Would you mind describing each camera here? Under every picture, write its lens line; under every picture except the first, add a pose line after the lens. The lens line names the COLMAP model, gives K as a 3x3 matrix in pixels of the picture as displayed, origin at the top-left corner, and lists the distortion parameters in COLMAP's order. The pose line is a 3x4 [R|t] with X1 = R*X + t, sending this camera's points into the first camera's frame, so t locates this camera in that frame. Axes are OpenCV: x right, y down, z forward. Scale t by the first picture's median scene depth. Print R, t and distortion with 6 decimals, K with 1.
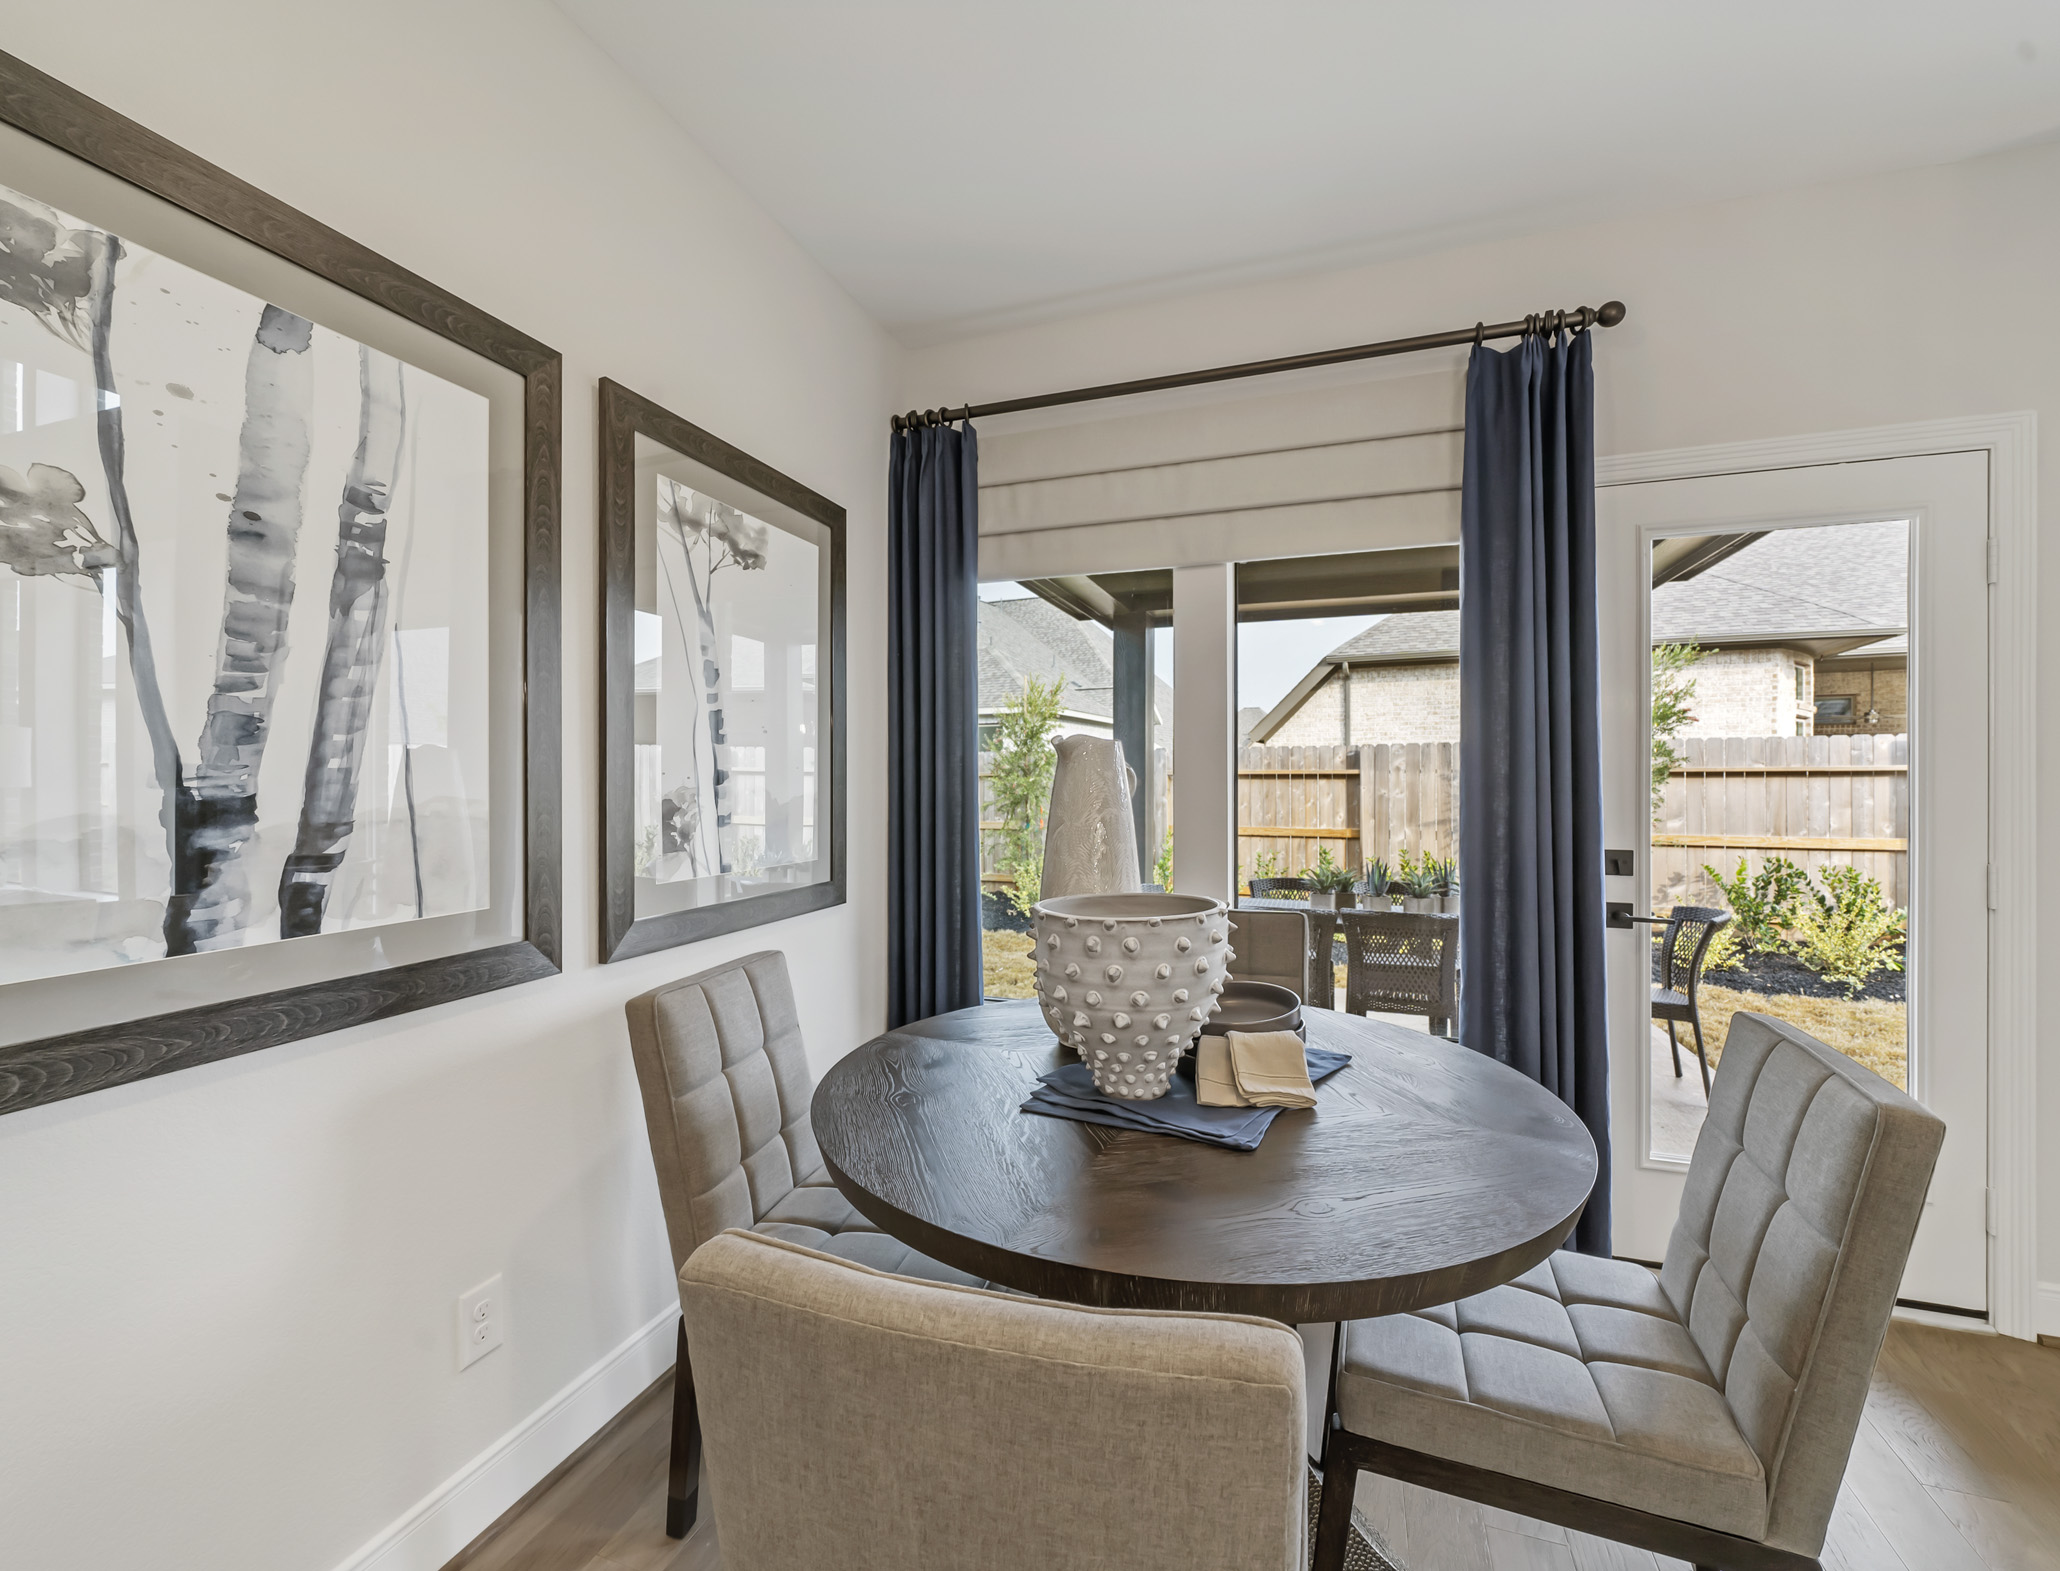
lens RADIAL K [[901.6, 0, 1069.2], [0, 901.6, 784.5], [0, 0, 1]] dist [0.001413, 0.000040]
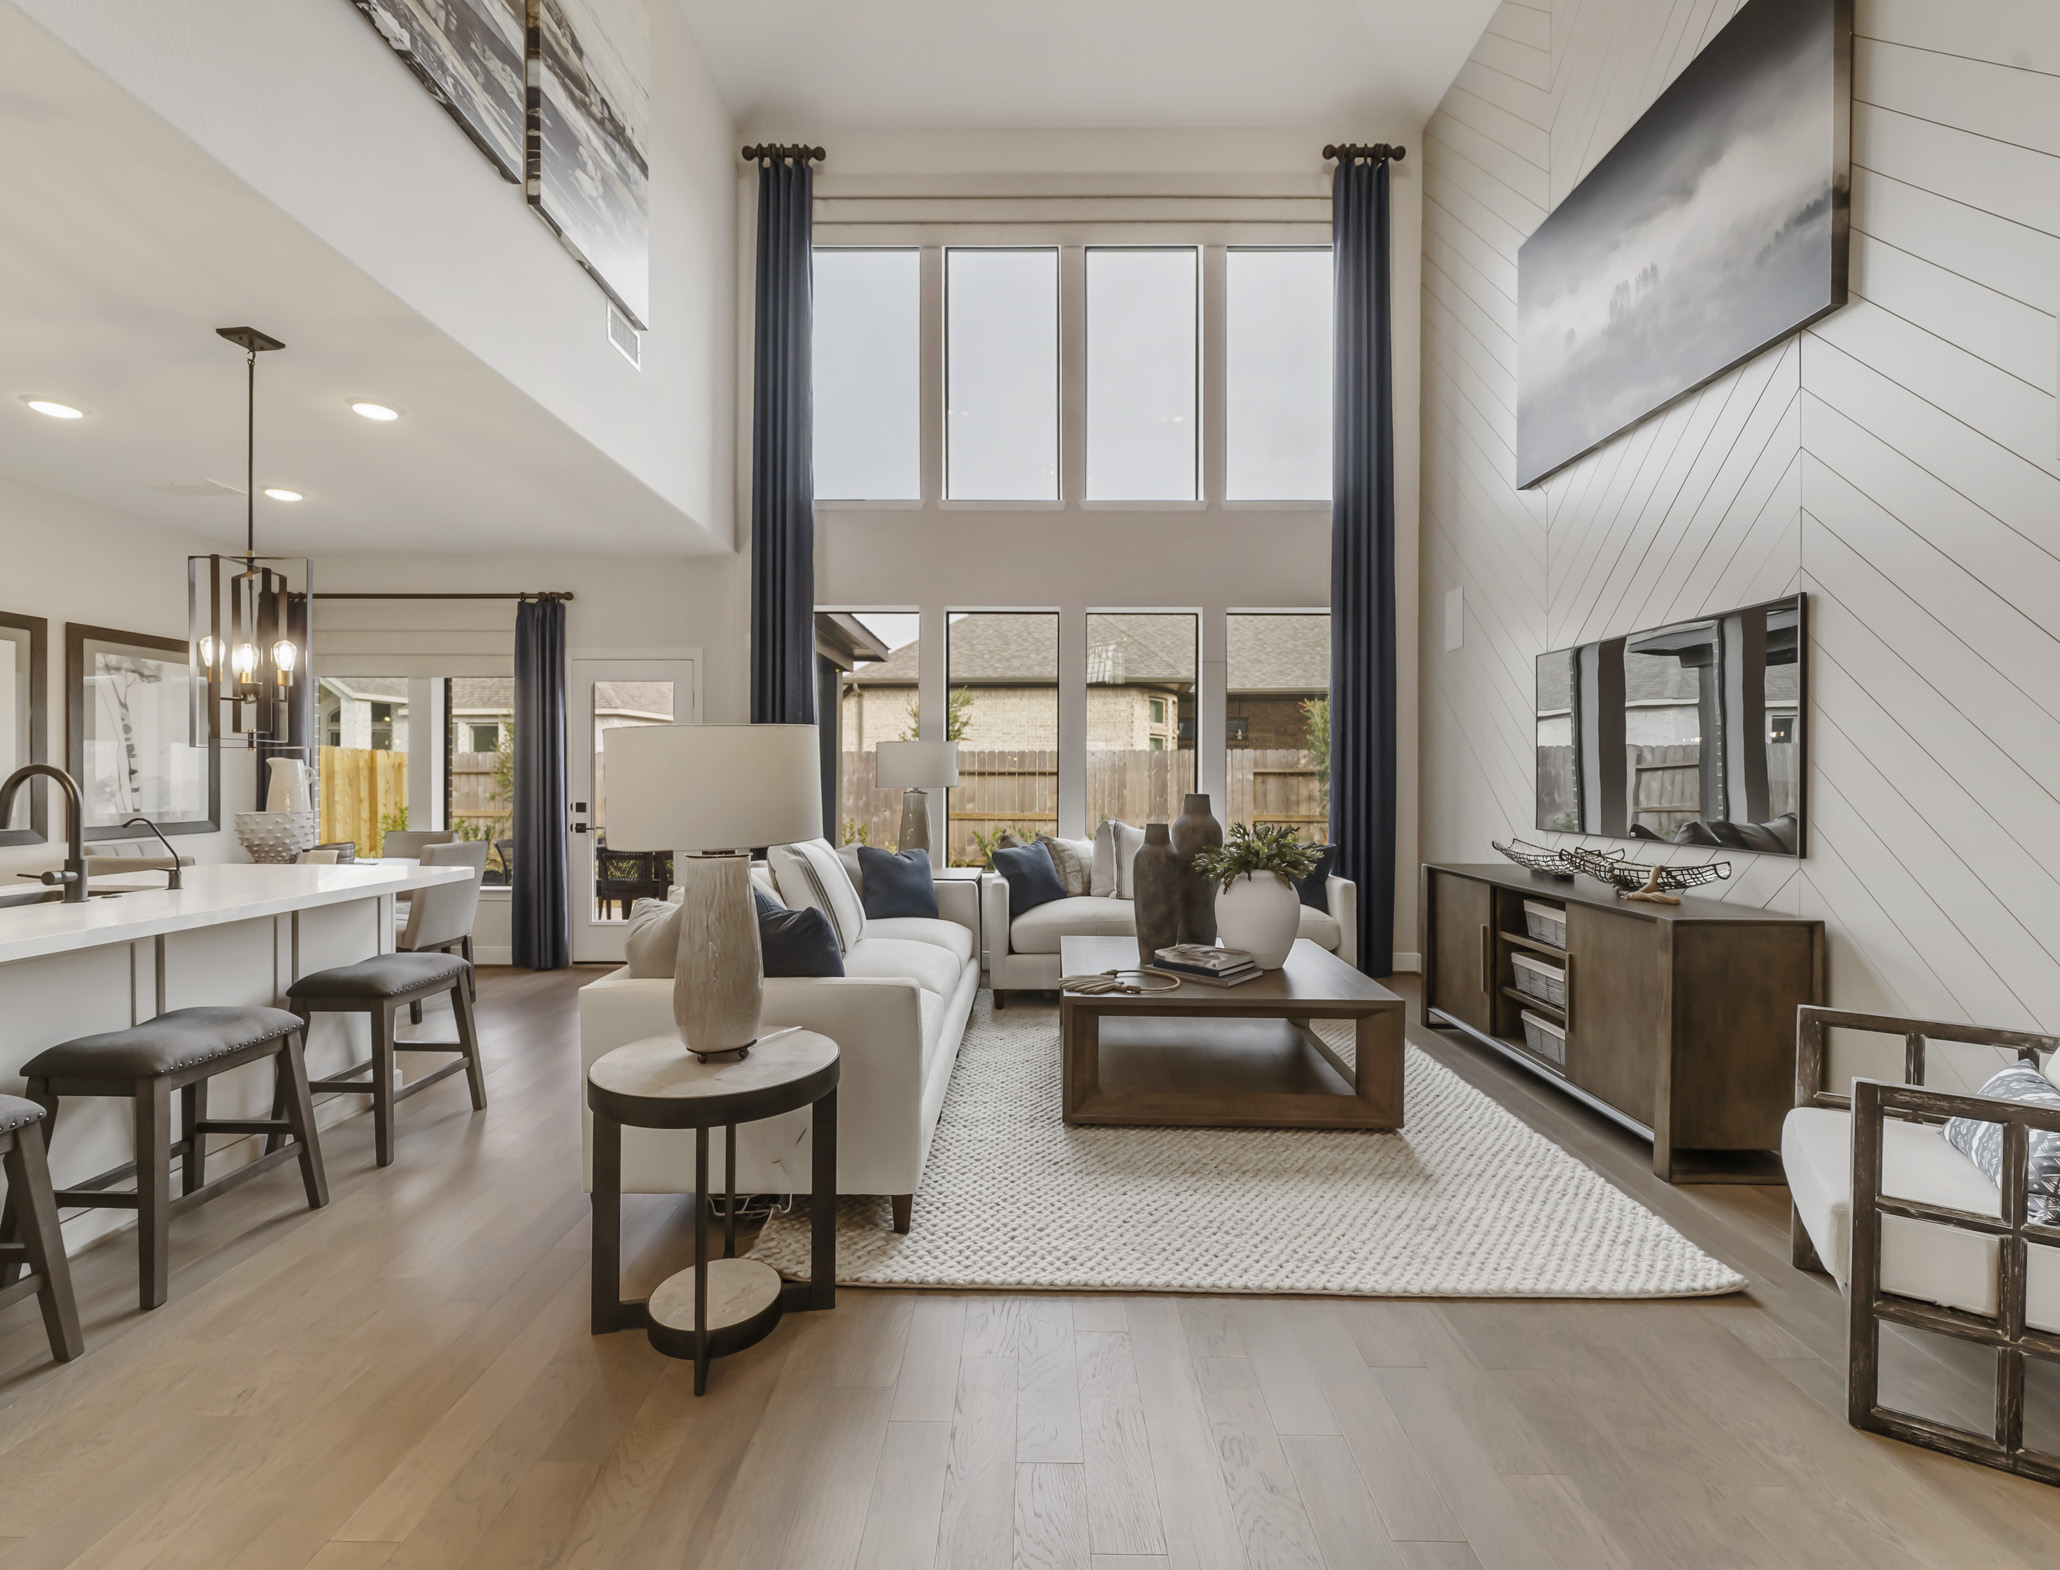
lens RADIAL K [[899.7, 0, 1030.0], [0, 899.7, 785.0], [0, 0, 1]] dist [0.000465, 0.000747]
pose [[0.950232, 0.002111, 0.311536, 1.194977], [-0.003132, 0.999991, 0.002775, 0.013676], [-0.311528, -0.003613, 0.950230, -2.128213]]
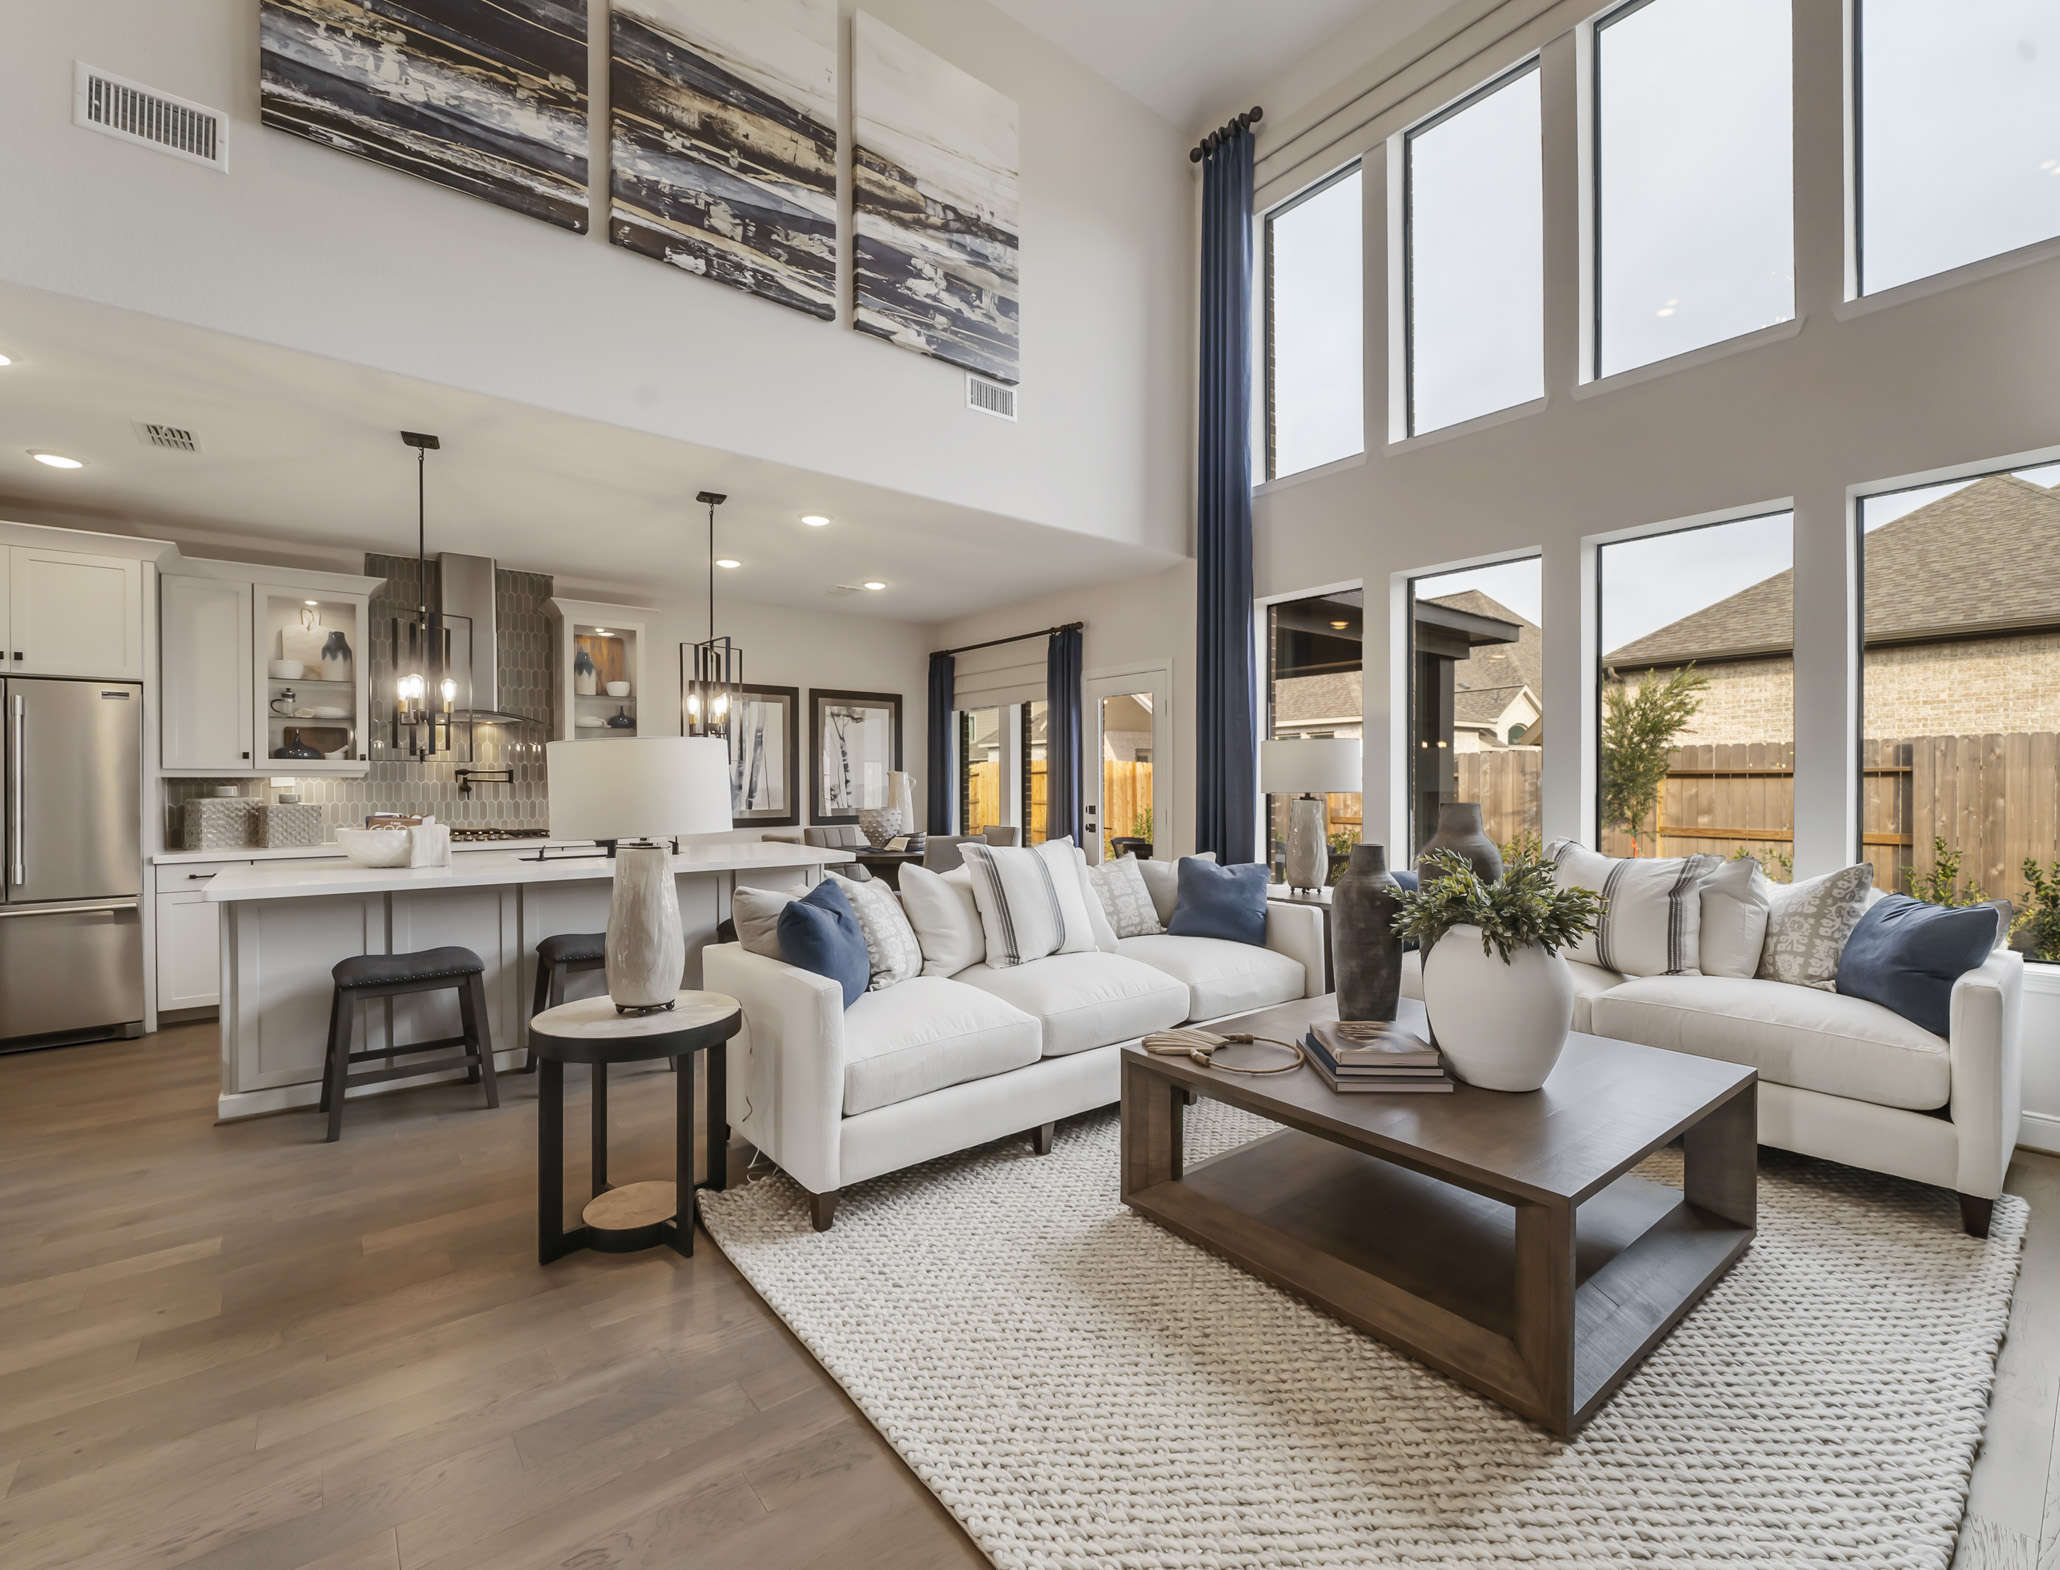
lens RADIAL K [[899.6, 0, 1041.7], [0, 899.6, 790.4], [0, 0, 1]] dist [0.001523, -0.000096]
pose [[0.847295, 0.003039, -0.531113, 2.363707], [-0.001029, 0.999991, 0.004081, 0.014263], [0.531121, -0.002911, 0.847291, -1.793050]]
